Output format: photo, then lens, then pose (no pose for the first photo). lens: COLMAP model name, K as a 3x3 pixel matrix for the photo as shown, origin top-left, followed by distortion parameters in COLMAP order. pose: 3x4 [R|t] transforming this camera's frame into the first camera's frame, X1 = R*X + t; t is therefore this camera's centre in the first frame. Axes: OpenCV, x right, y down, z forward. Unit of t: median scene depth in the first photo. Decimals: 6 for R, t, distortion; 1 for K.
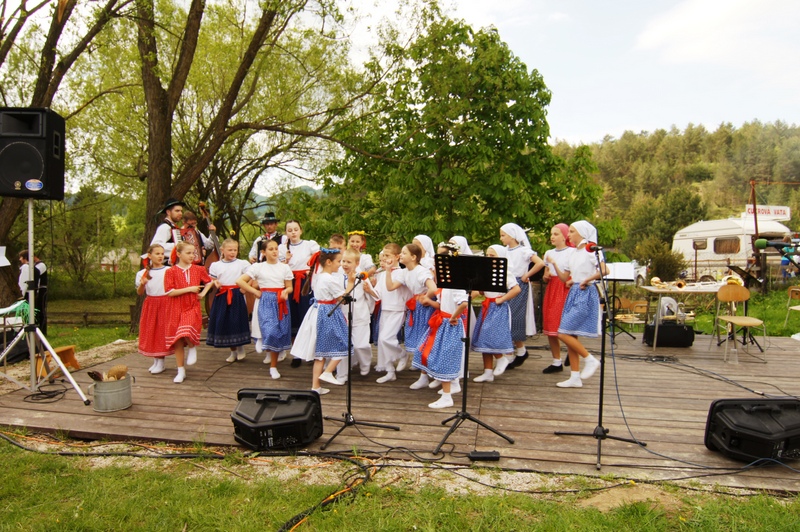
lens RADIAL K [[538.5, 0, 398.7], [0, 538.5, 265.1], [0, 0, 1]] dist [-0.002183, -0.014818]
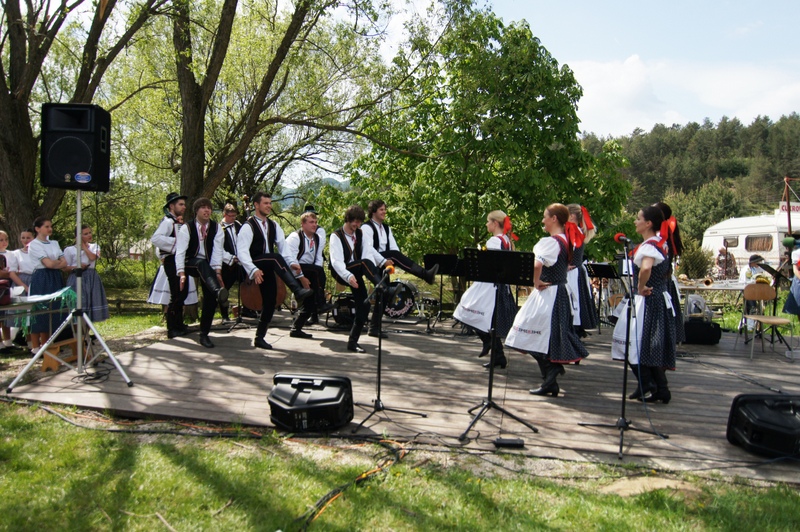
lens RADIAL K [[539.7, 0, 398.7], [0, 539.7, 264.6], [0, 0, 1]] dist [0.003076, -0.019713]
pose [[0.998988, 0.014625, -0.042528, -0.012870], [-0.014131, 0.999829, 0.011905, 0.000918], [0.042694, -0.011292, 0.999024, -0.041811]]
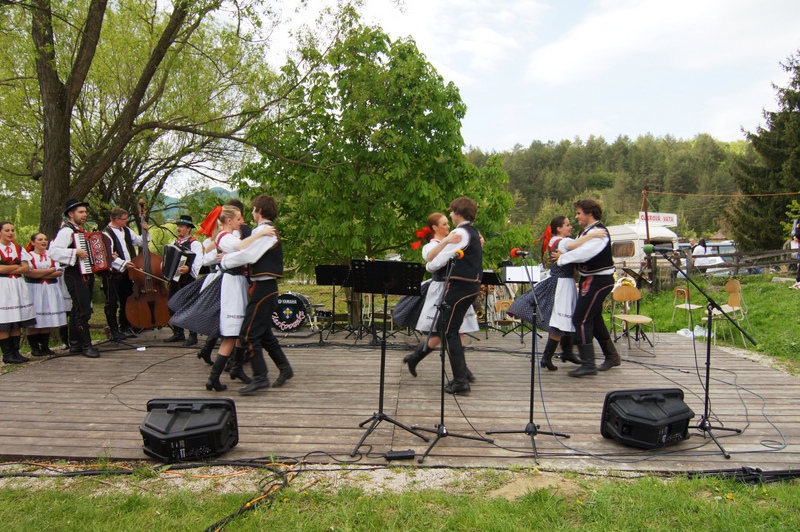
lens RADIAL K [[538.3, 0, 399.3], [0, 538.3, 263.0], [0, 0, 1]] dist [0.002321, -0.019477]
pose [[0.988493, -0.004204, 0.151211, 0.002435], [0.005873, 0.999927, -0.010590, -0.001833], [-0.151156, 0.011356, 0.988445, -0.020077]]
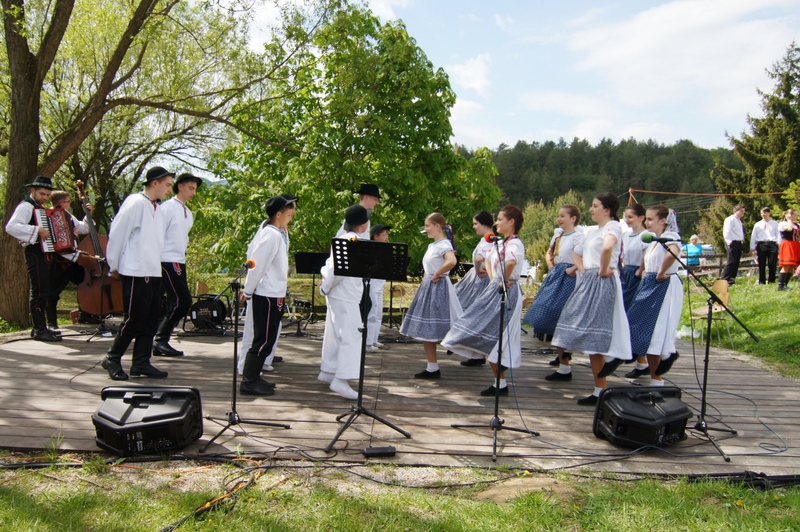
lens RADIAL K [[538.5, 0, 398.7], [0, 538.5, 265.1], [0, 0, 1]] dist [-0.002183, -0.014818]
pose [[0.982949, 0.021699, 0.182592, 0.010507], [-0.022152, 0.999755, 0.000439, 0.021721], [-0.182538, -0.004476, 0.983189, 0.055890]]
